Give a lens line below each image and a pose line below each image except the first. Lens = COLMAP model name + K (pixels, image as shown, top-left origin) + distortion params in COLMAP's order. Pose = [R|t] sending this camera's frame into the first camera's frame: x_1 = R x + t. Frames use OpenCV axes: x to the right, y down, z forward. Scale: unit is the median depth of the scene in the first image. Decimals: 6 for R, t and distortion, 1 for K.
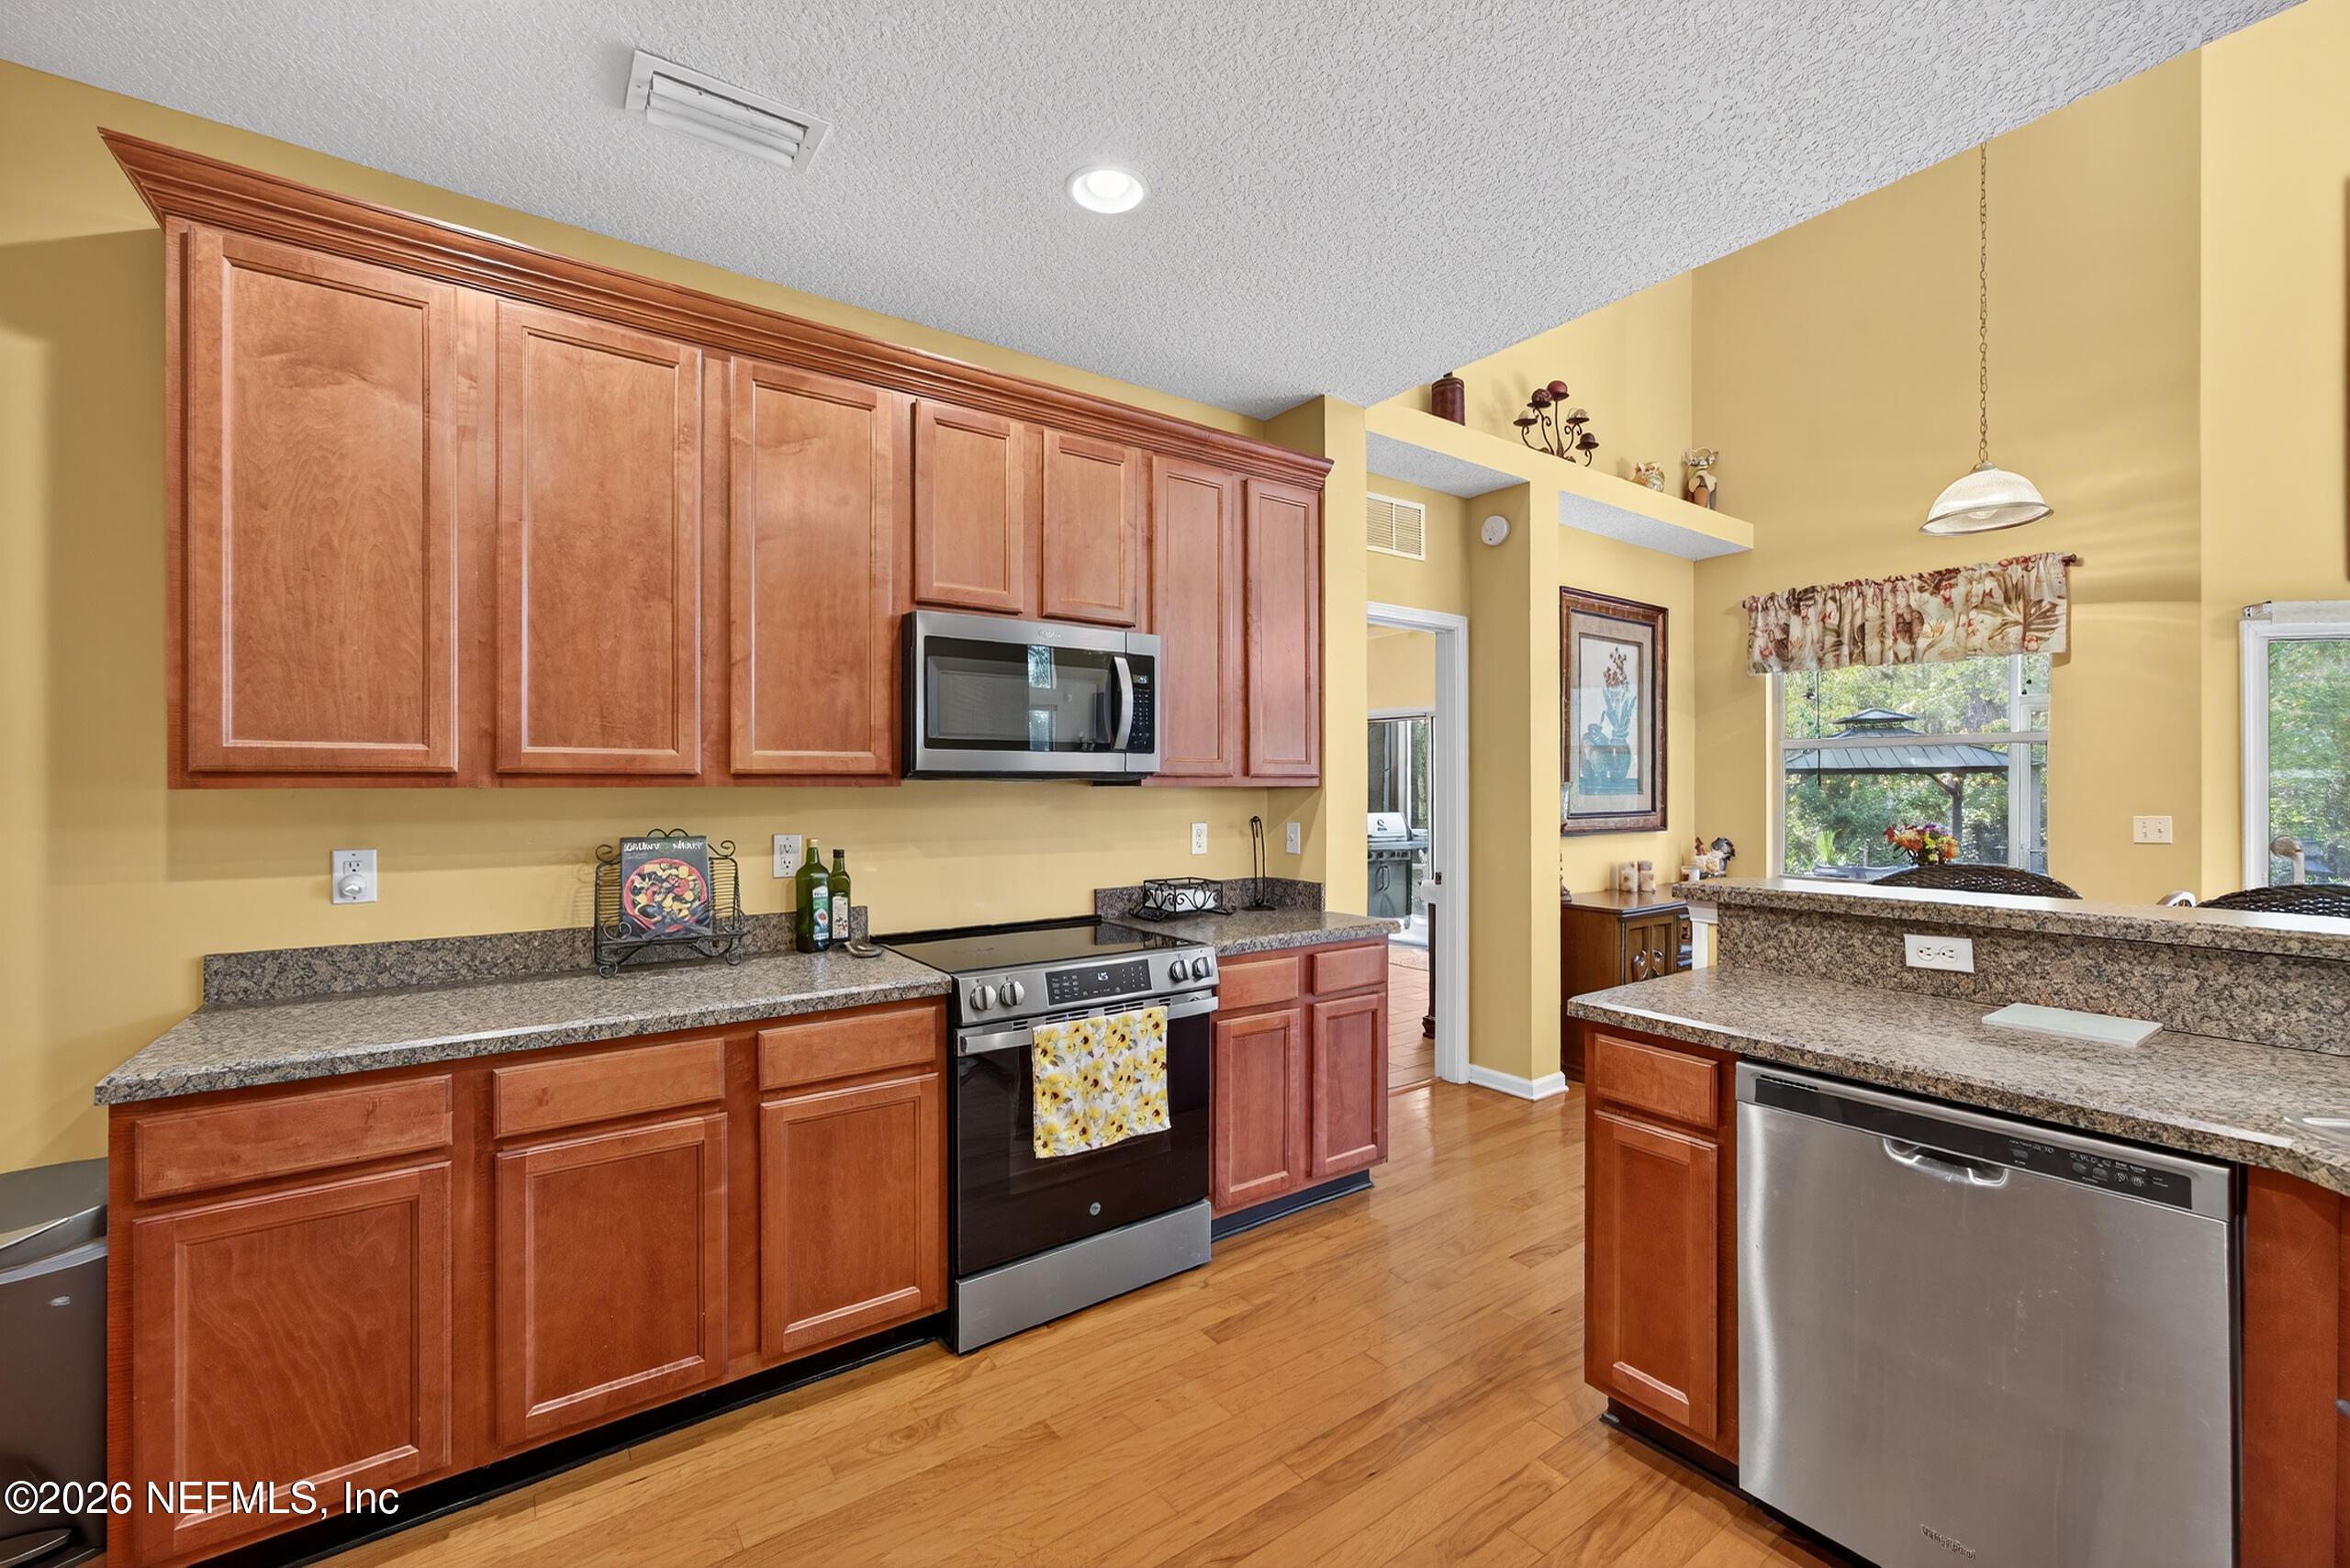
lens RADIAL K [[985.5, 0, 1188.1], [0, 985.5, 775.2], [0, 0, 1]] dist [-0.022601, 0.009938]
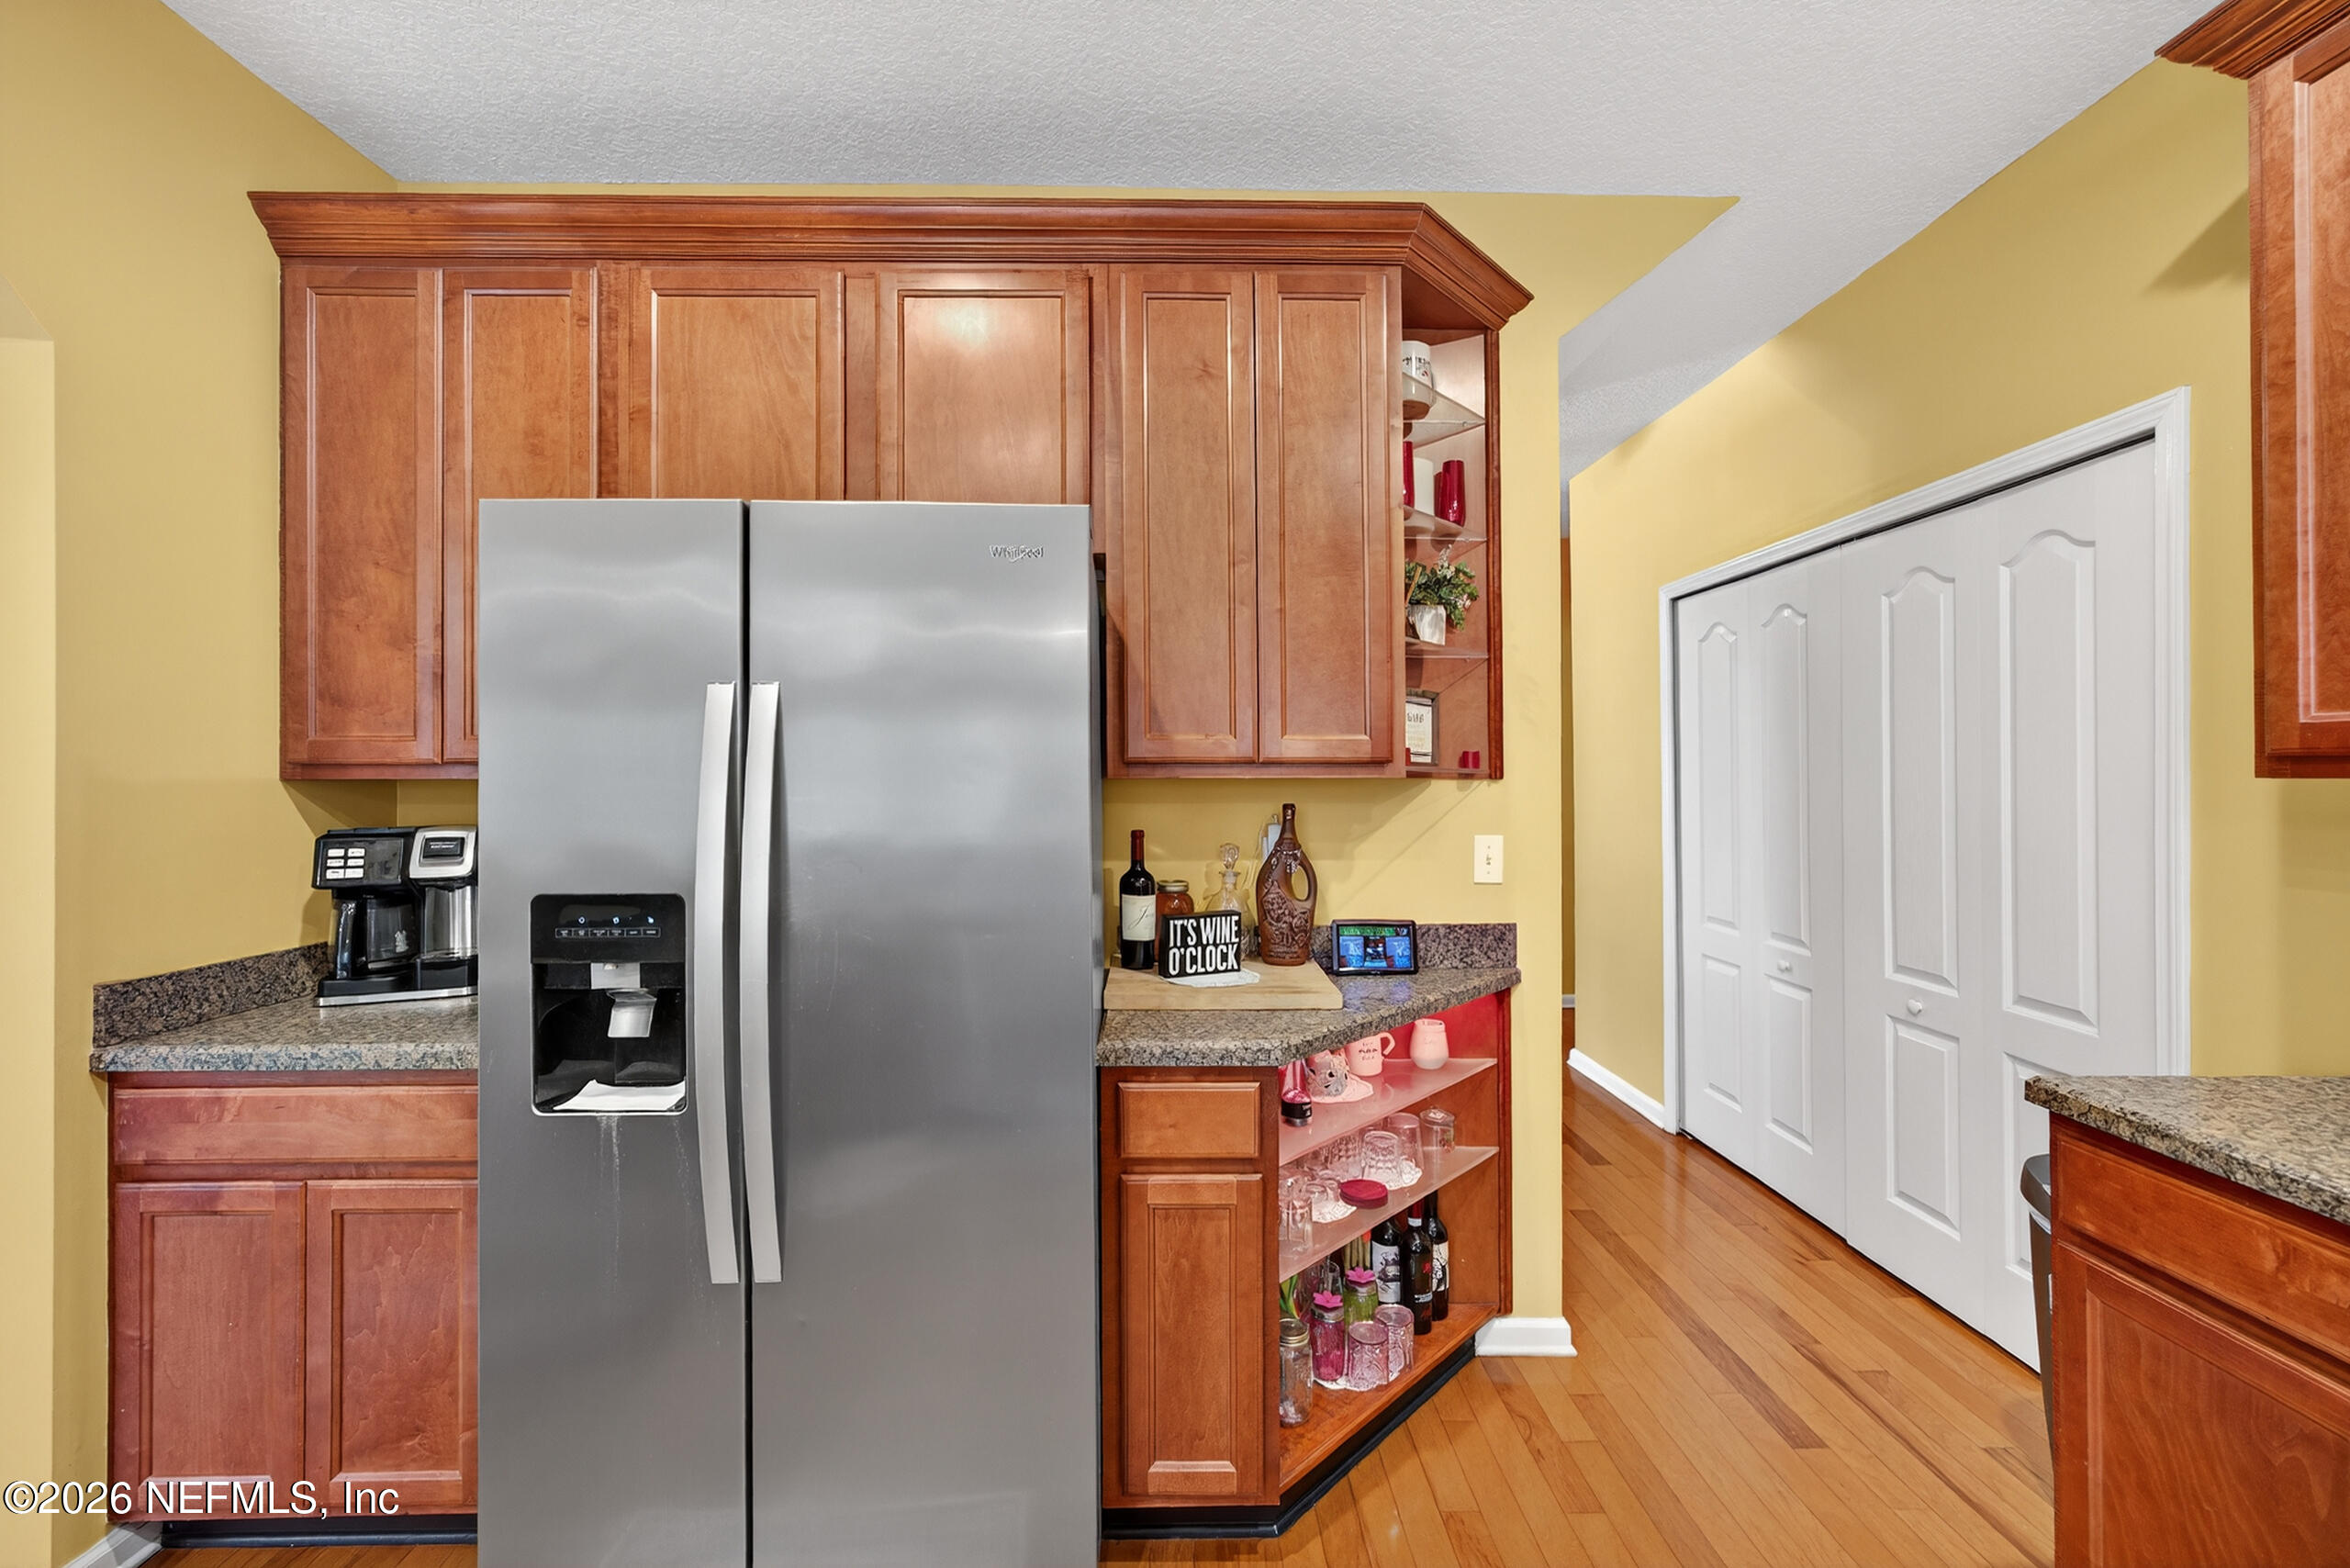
lens RADIAL K [[985.5, 0, 1188.1], [0, 985.5, 775.2], [0, 0, 1]] dist [-0.022601, 0.009938]
pose [[-0.569893, 0.001282, -0.821718, 0.062719], [0.013448, 0.999879, -0.007767, 0.002695], [0.821609, -0.015477, -0.569842, 0.335574]]
